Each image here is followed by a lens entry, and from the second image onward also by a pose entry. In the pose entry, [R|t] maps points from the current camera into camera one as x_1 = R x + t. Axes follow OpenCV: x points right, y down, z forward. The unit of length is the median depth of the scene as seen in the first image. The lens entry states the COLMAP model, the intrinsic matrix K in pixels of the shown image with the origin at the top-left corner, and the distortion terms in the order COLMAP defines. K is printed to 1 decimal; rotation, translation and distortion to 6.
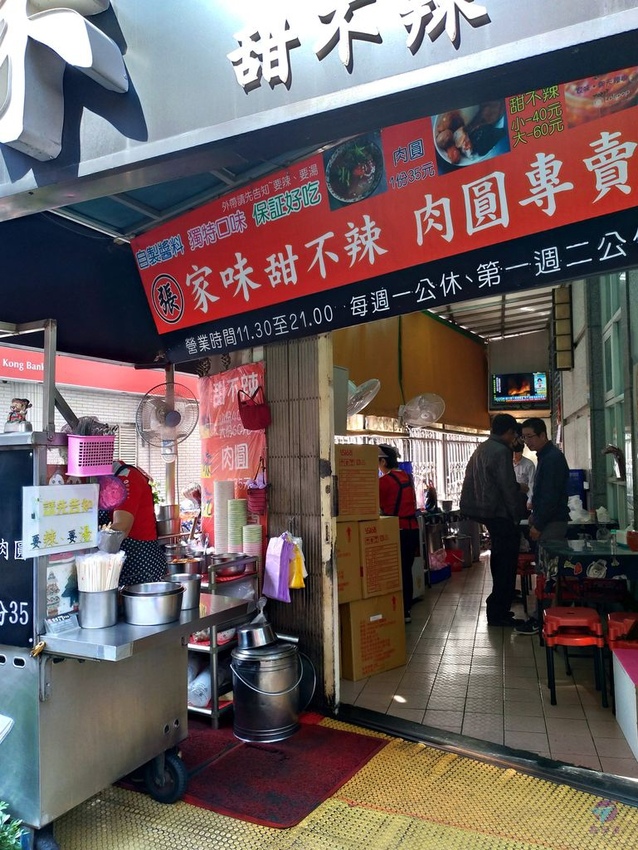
lens RADIAL K [[679.9, 0, 307.5], [0, 679.9, 451.4], [0, 0, 1]] dist [-0.015374, -0.001111]
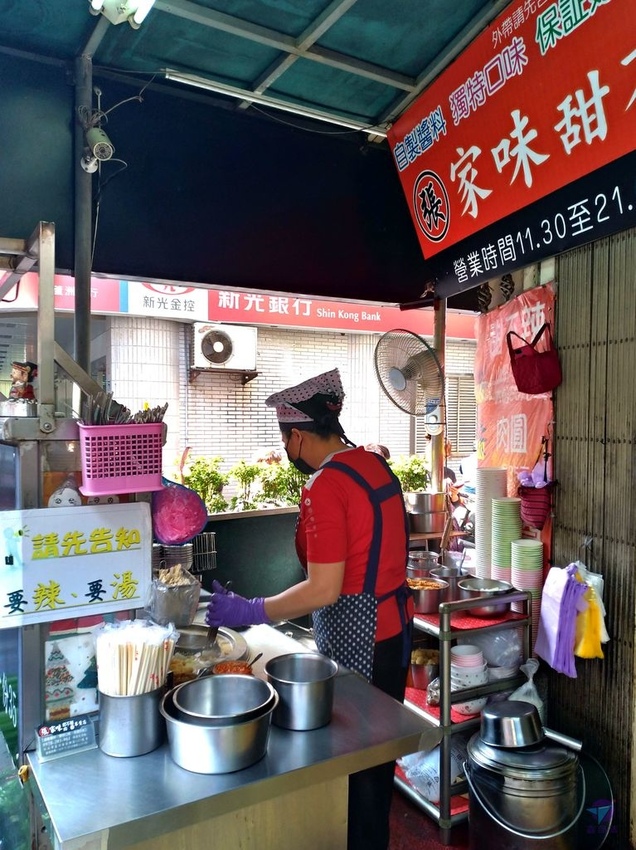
lens RADIAL K [[679.9, 0, 306.5], [0, 679.9, 451.4], [0, 0, 1]] dist [-0.015374, -0.001111]
pose [[0.856727, 0.044712, -0.513828, 0.068875], [-0.005176, 0.996931, 0.078120, -0.027098], [0.515744, -0.064268, 0.854329, 0.356865]]
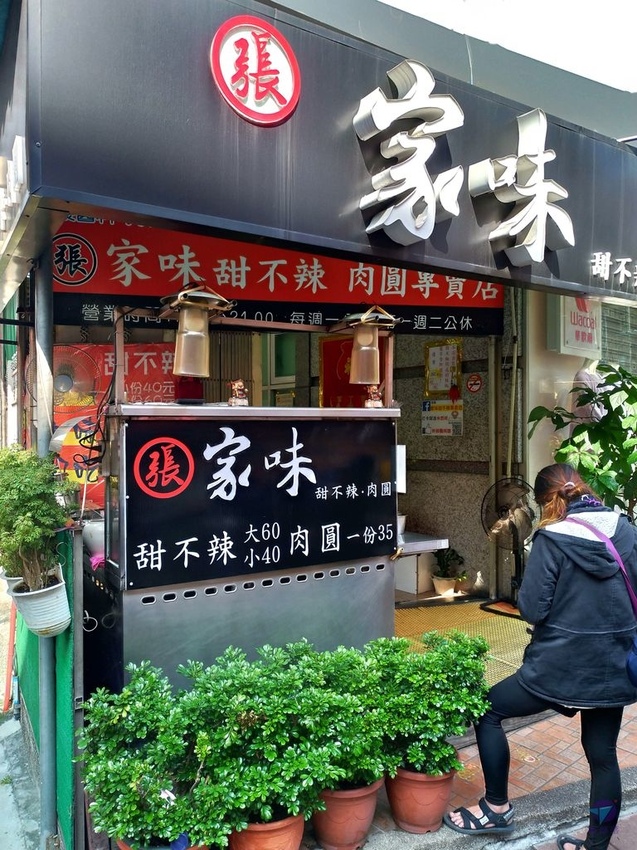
lens RADIAL K [[679.9, 0, 307.0], [0, 679.9, 451.4], [0, 0, 1]] dist [-0.015374, -0.001111]
pose [[0.519515, -0.006354, 0.854438, -1.001140], [-0.028538, 0.999285, 0.024783, 0.019832], [-0.853984, -0.037259, 0.518963, 0.226278]]
